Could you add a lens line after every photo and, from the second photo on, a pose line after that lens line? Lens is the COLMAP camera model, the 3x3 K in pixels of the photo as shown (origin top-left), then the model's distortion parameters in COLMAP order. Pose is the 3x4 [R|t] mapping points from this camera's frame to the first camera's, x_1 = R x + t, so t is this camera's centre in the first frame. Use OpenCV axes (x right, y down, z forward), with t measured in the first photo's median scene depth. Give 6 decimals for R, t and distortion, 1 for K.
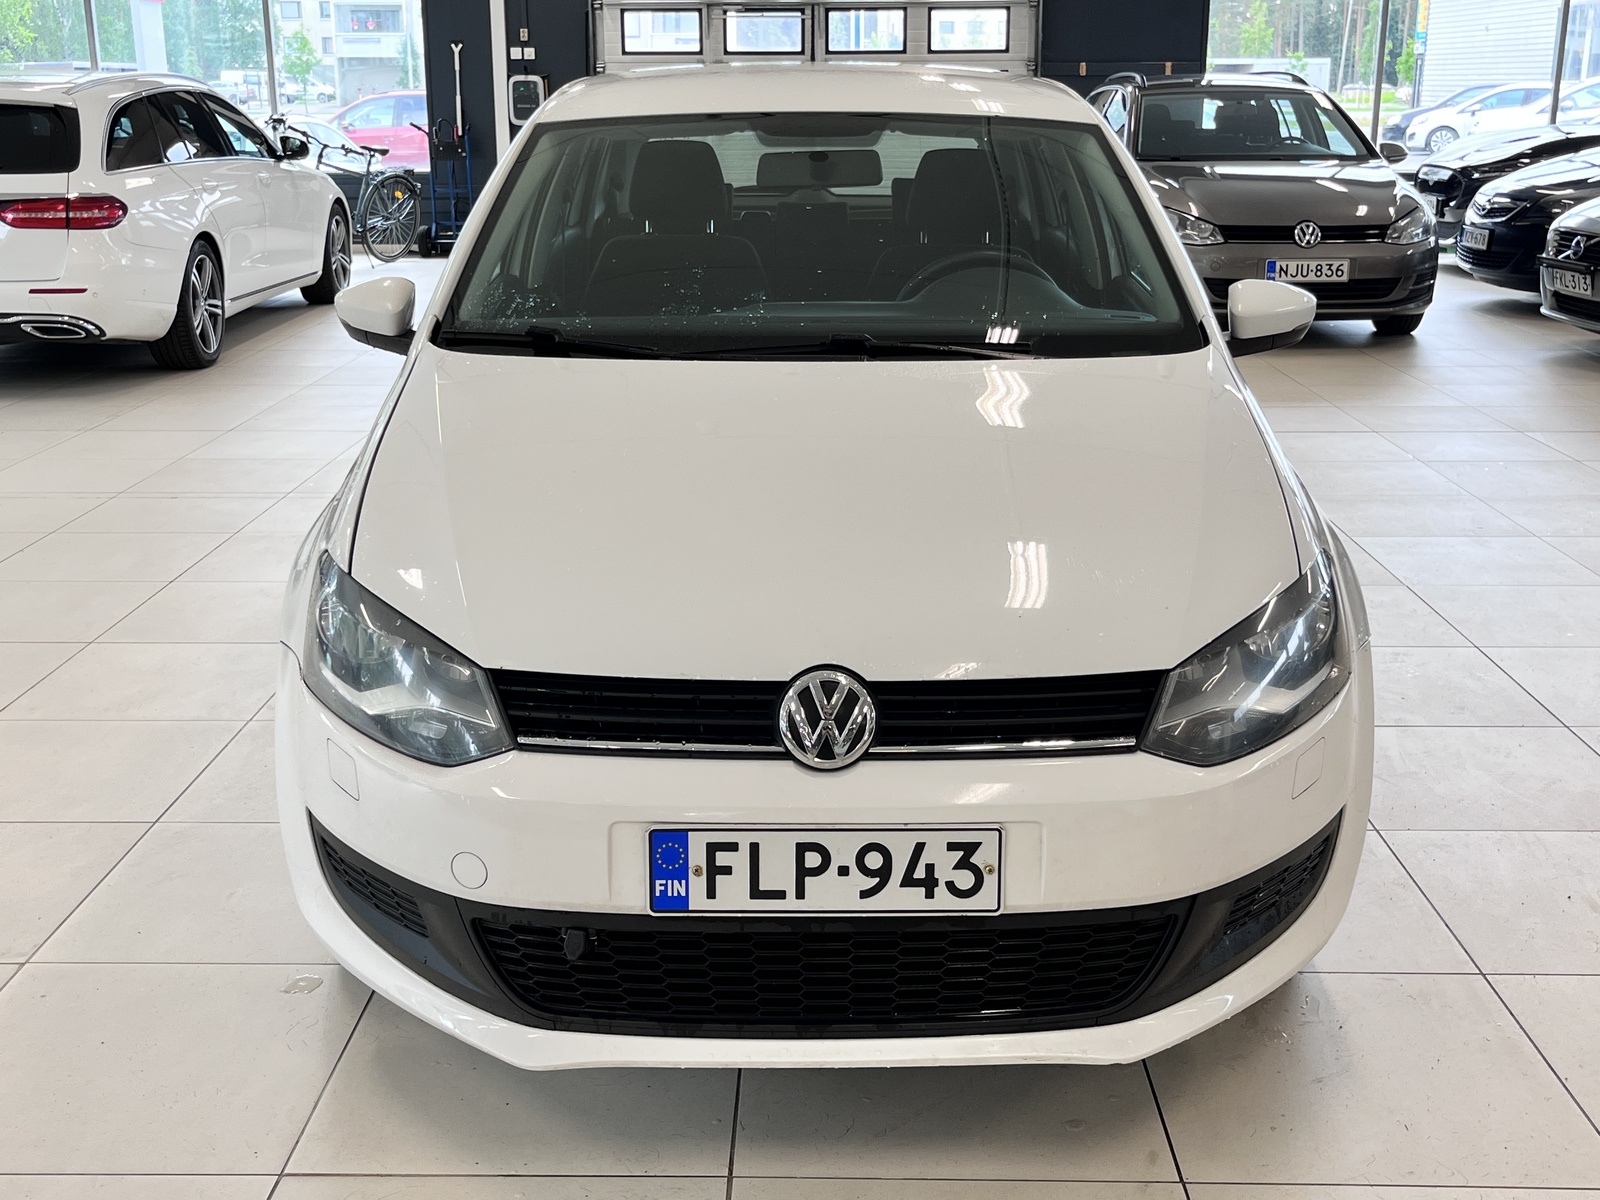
lens RADIAL K [[1761.7, 0, 801.7], [0, 1761.7, 592.2], [0, 0, 1]] dist [0.097539, 0.000000]
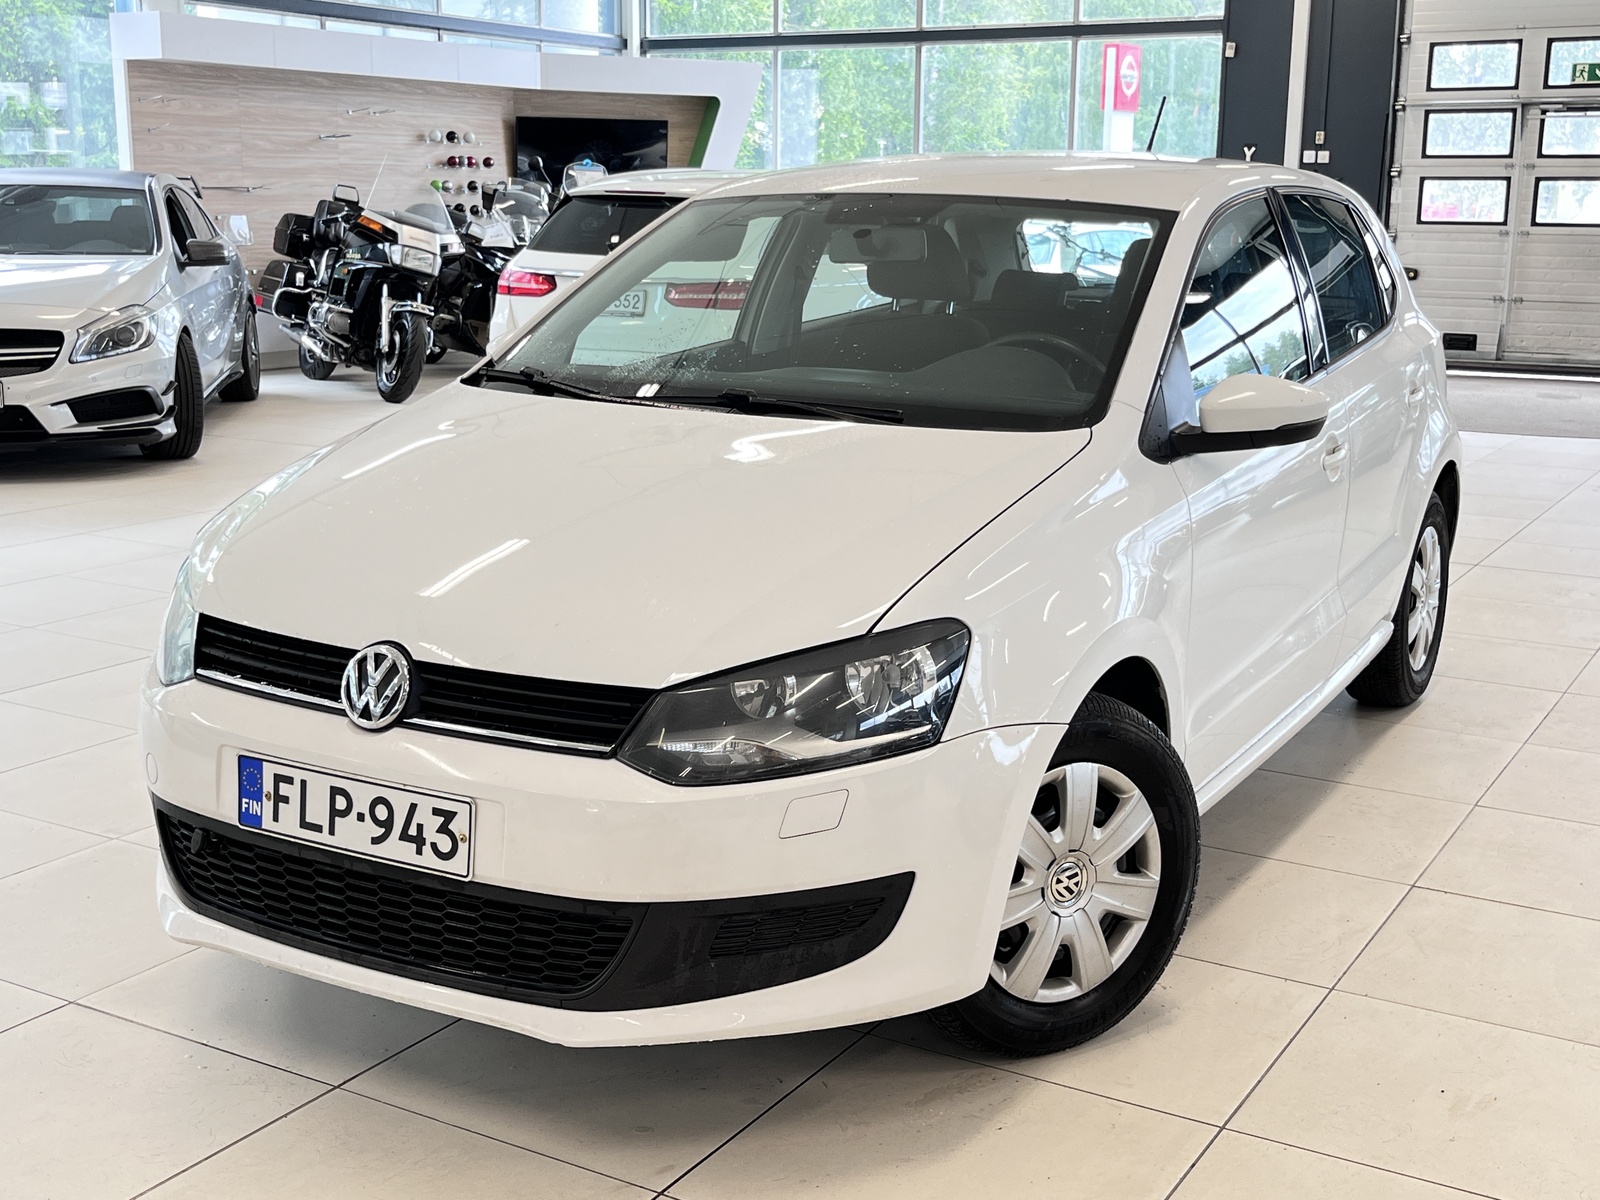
lens RADIAL K [[1896.9, 0, 795.6], [0, 1896.9, 607.9], [0, 0, 1]] dist [-0.012748, 0.000000]
pose [[0.870081, 0.117049, -0.478810, 0.845973], [-0.146705, 0.988868, -0.024851, 0.011675], [0.470571, 0.091866, 0.877567, 0.033647]]
